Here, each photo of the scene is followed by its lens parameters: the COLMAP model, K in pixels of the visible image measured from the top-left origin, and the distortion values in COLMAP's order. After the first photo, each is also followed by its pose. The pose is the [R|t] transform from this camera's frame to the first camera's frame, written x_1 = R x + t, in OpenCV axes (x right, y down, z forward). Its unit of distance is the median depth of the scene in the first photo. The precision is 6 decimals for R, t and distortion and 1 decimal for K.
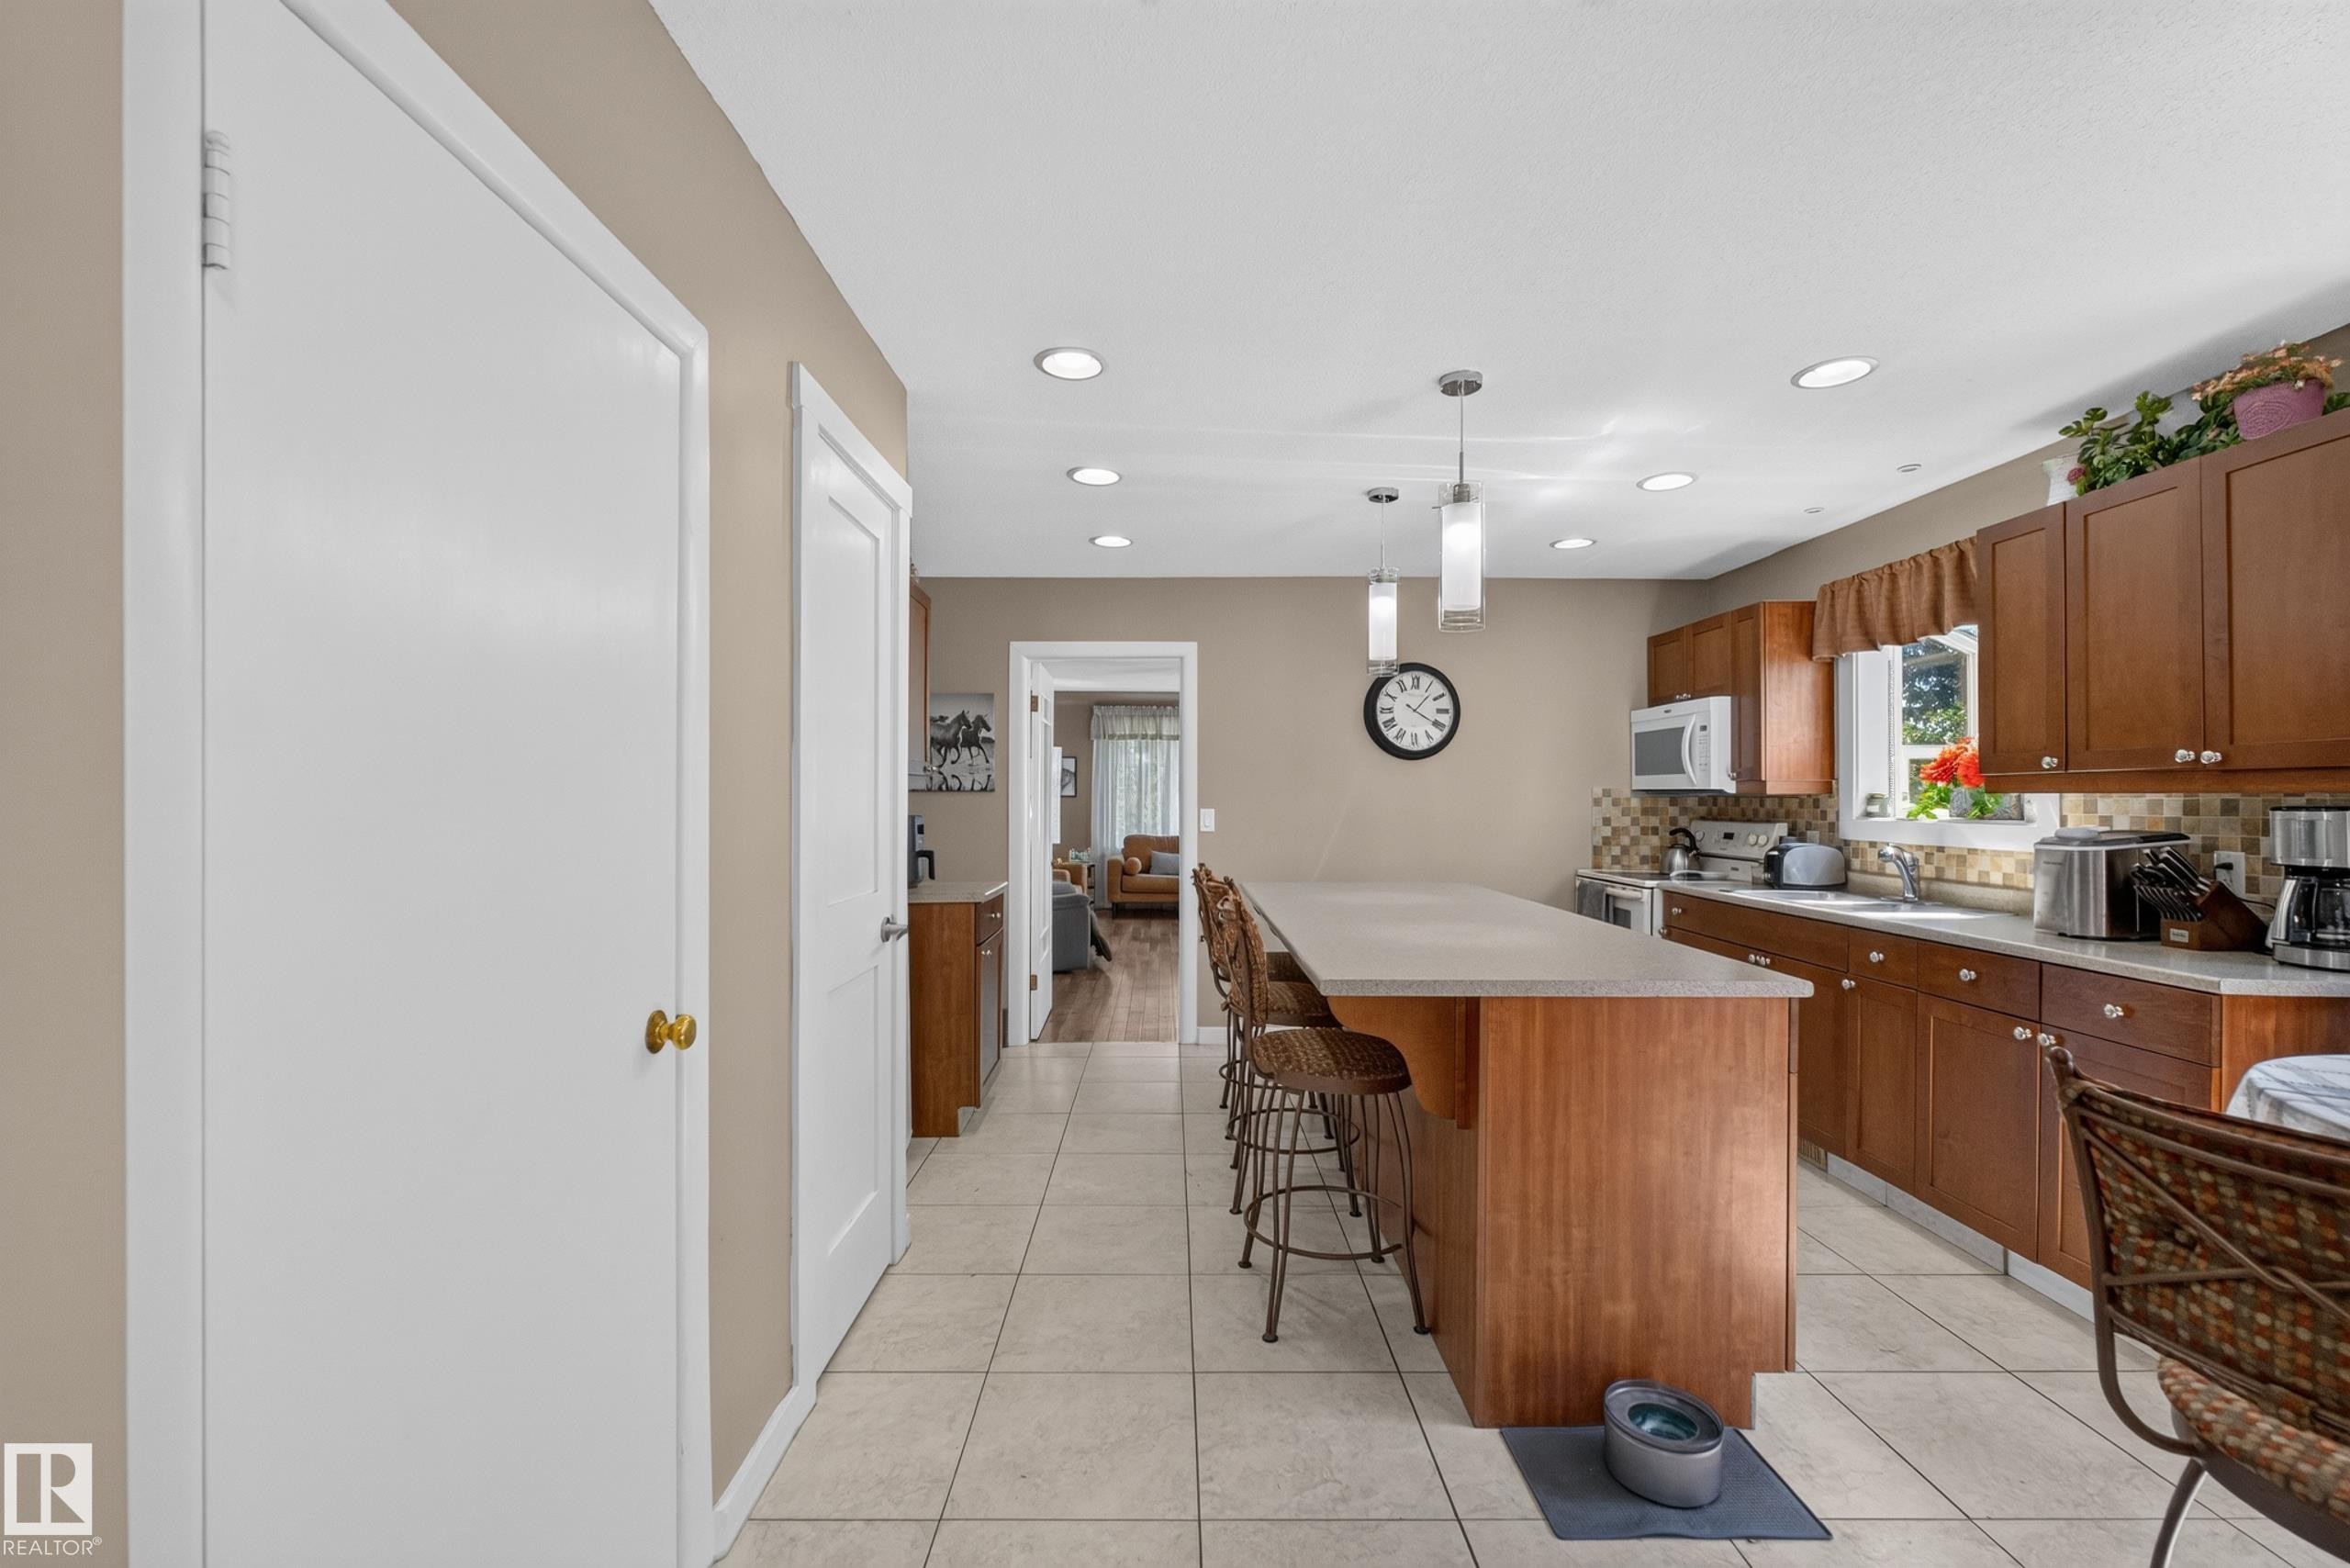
lens RADIAL K [[1019.9, 0, 1174.1], [0, 1019.9, 792.9], [0, 0, 1]] dist [-0.010160, 0.003442]
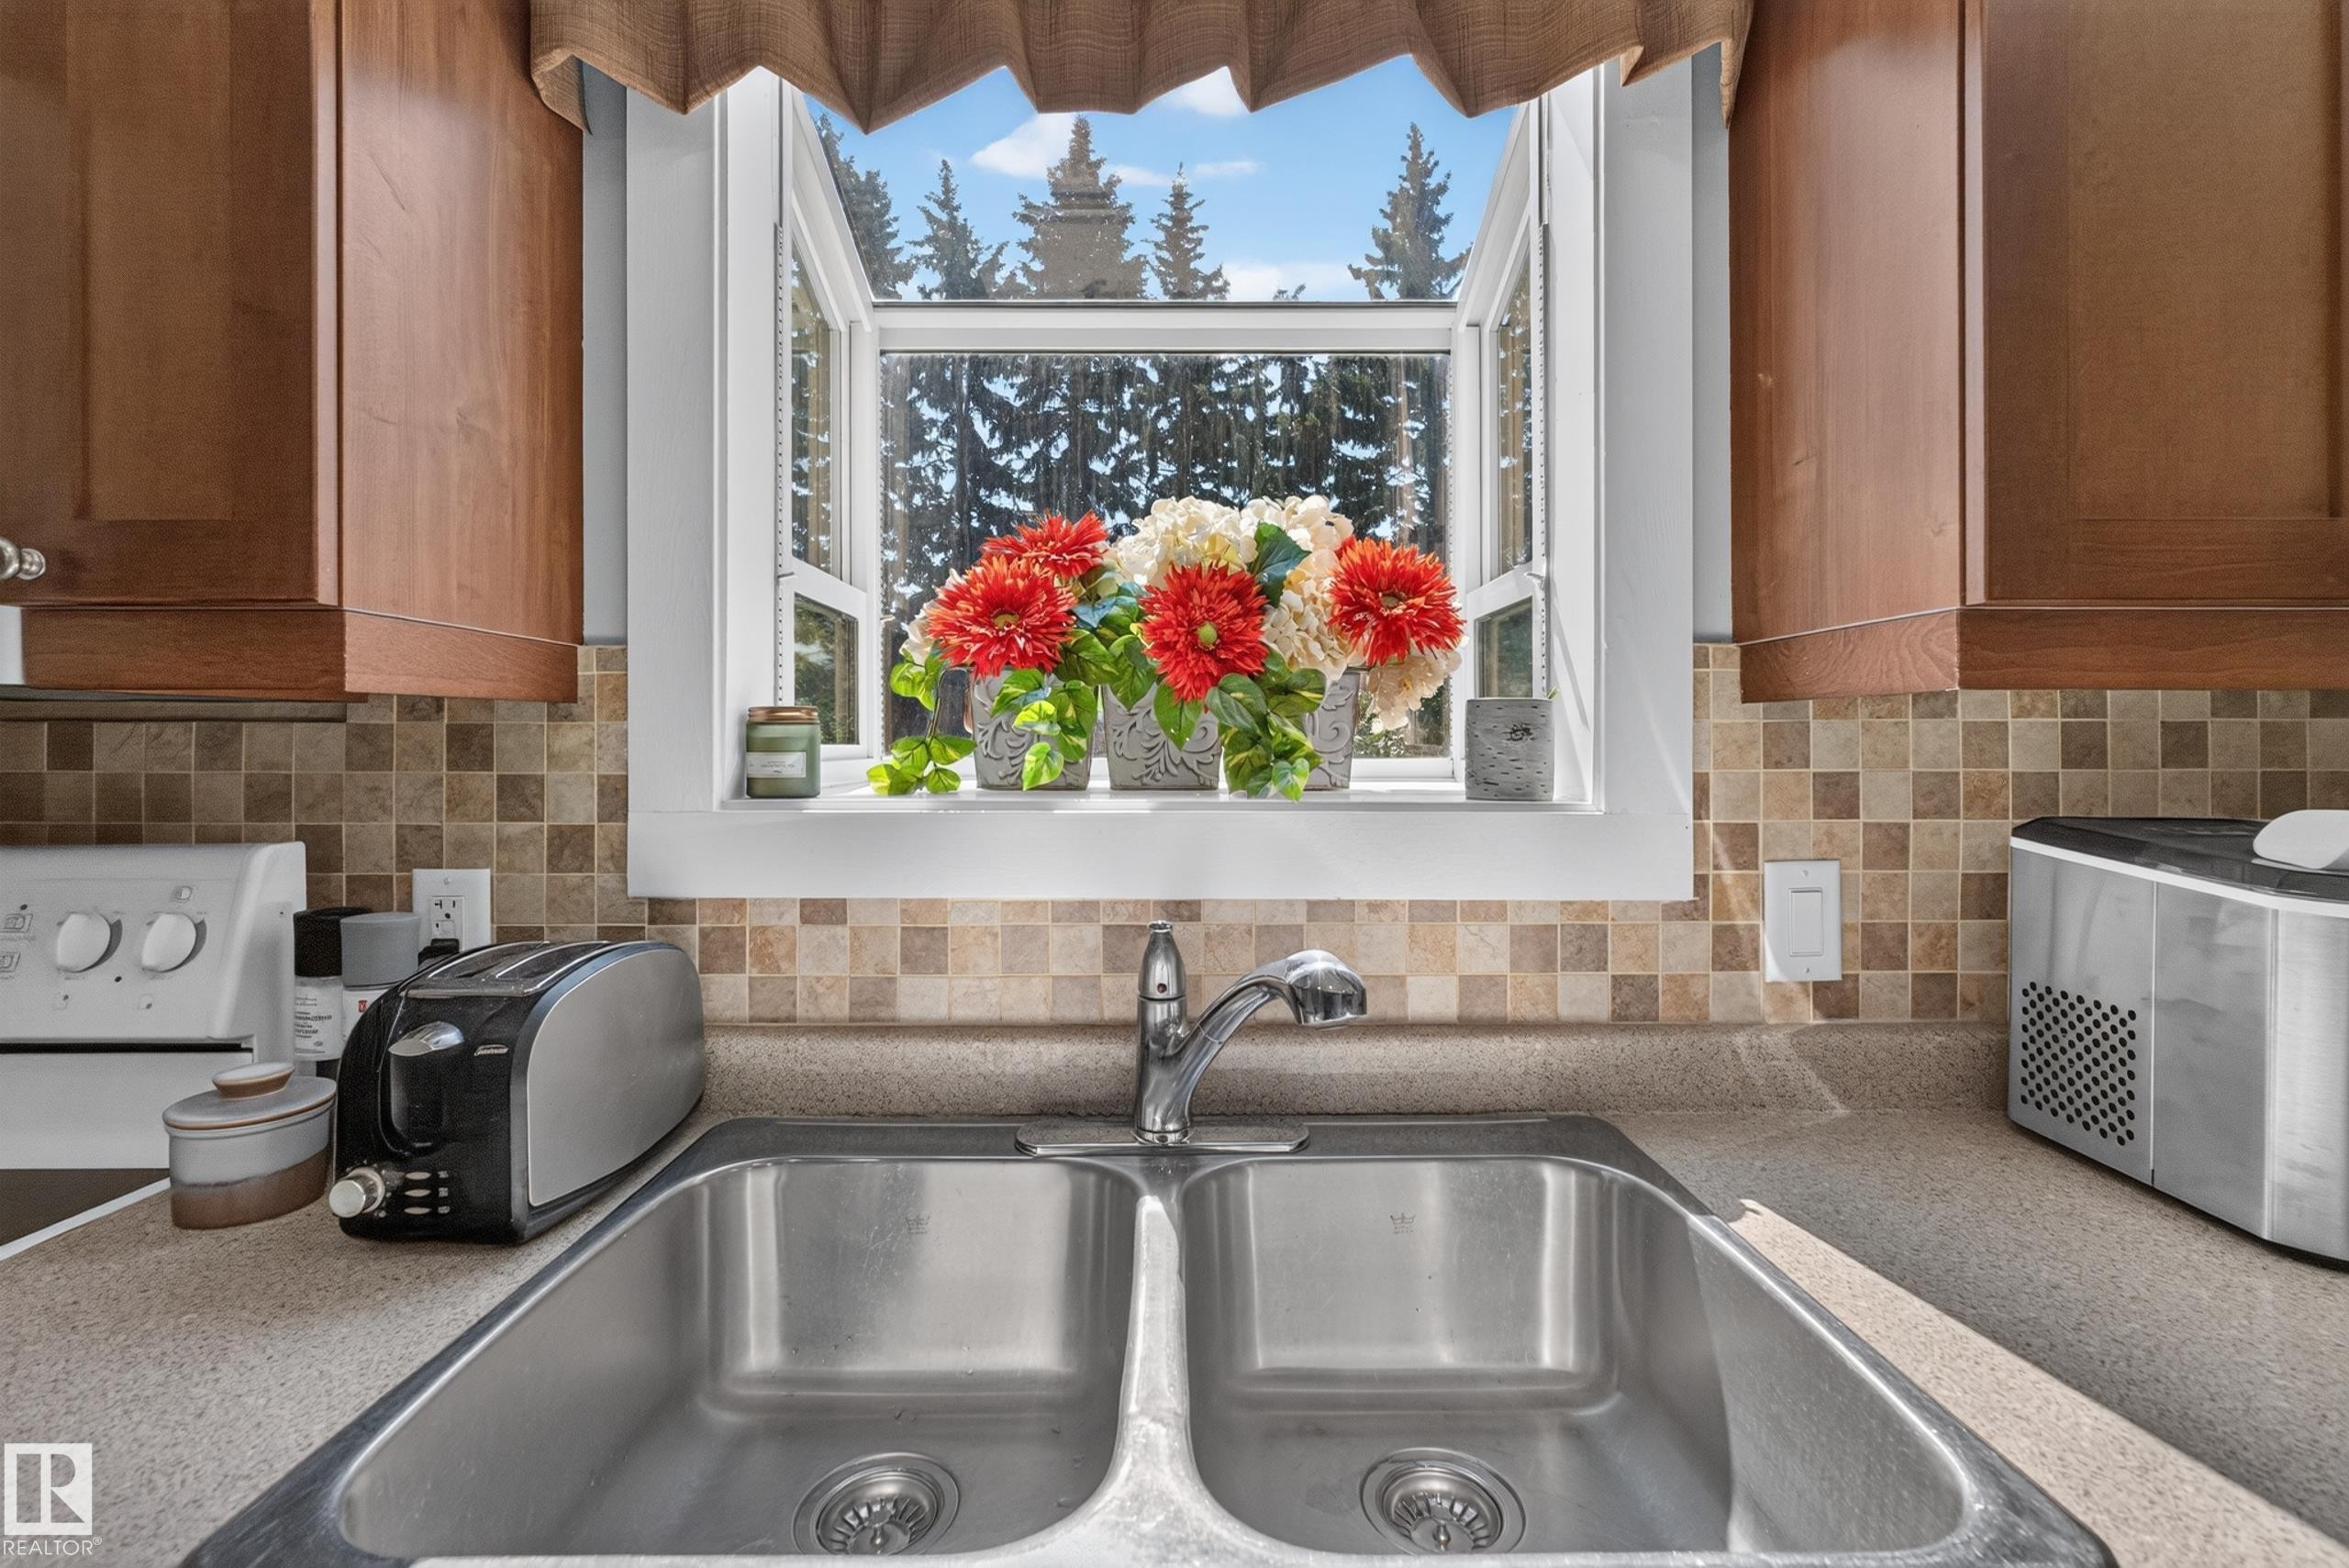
lens RADIAL K [[1019.4, 0, 1168.8], [0, 1019.4, 751.3], [0, 0, 1]] dist [-0.010160, 0.003442]
pose [[0.018937, -0.009806, 0.999773, 0.412944], [-0.002504, 0.999948, 0.009855, 0.008940], [-0.999818, -0.002690, 0.018912, 0.850462]]
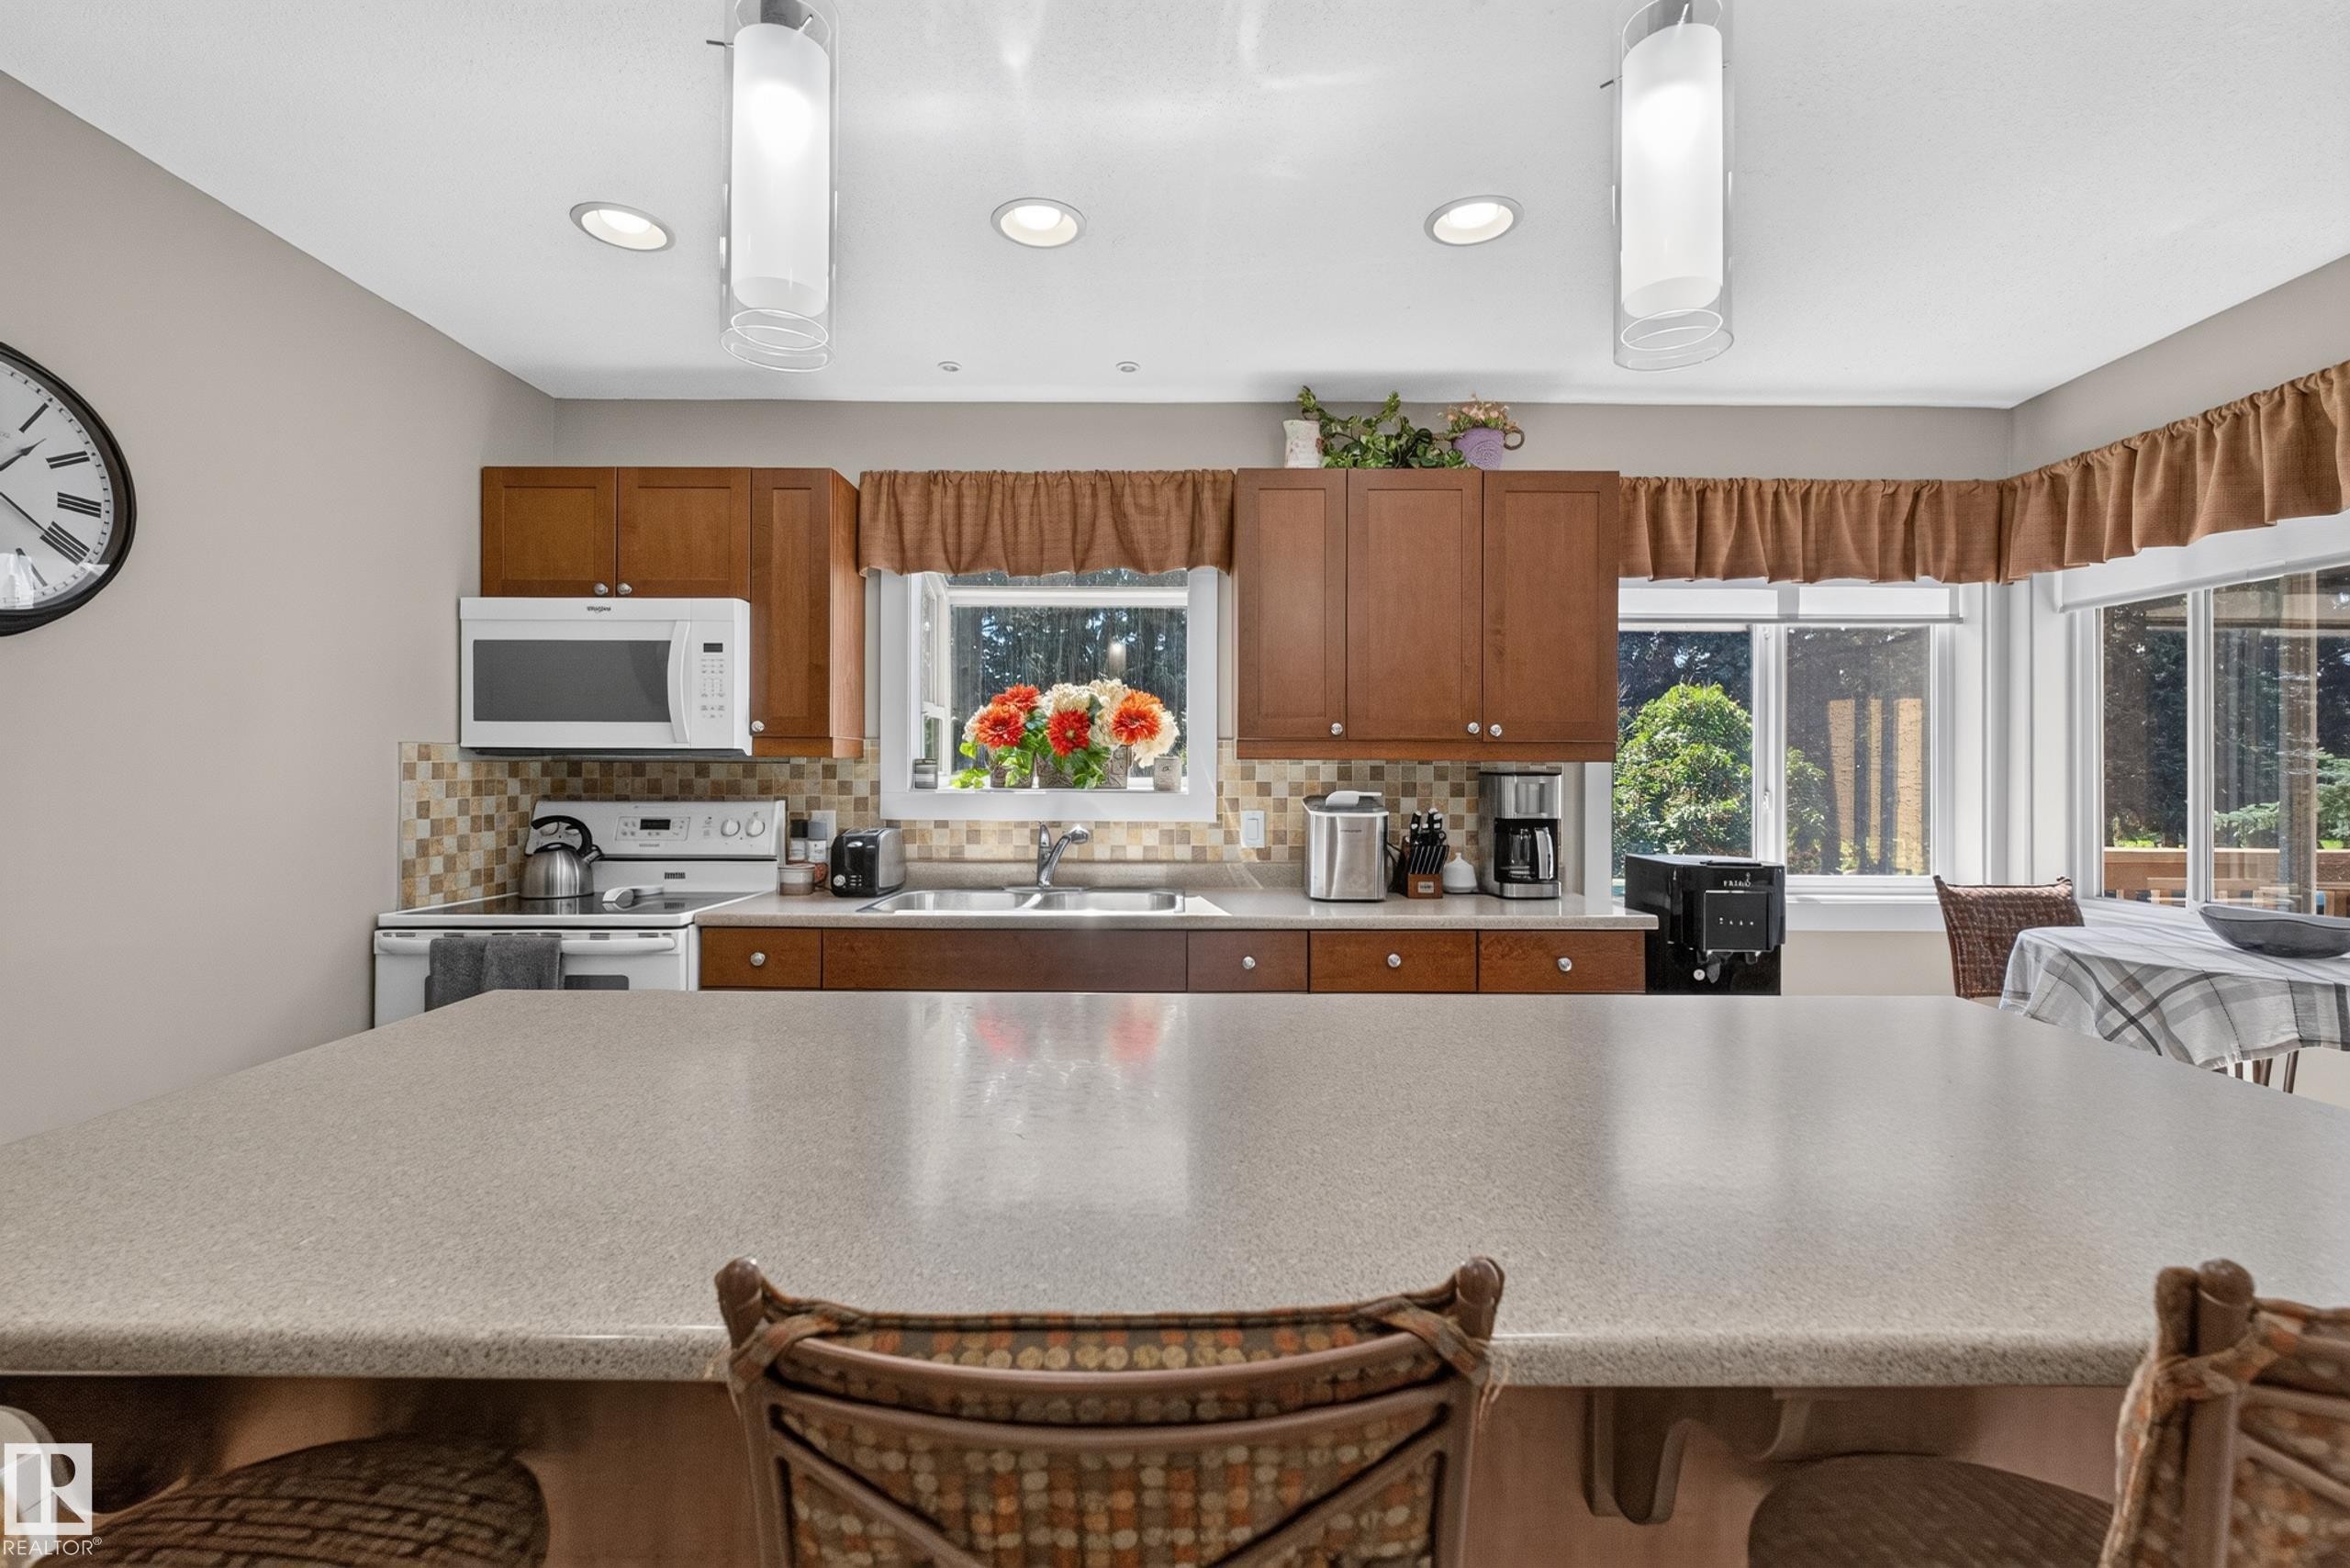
lens RADIAL K [[1019.9, 0, 1189.2], [0, 1019.9, 778.3], [0, 0, 1]] dist [-0.010160, 0.003442]
pose [[0.006017, -0.012756, 0.999901, -0.085541], [-0.007810, 0.999888, 0.012803, 0.004106], [-0.999951, -0.007886, 0.005917, 0.752002]]
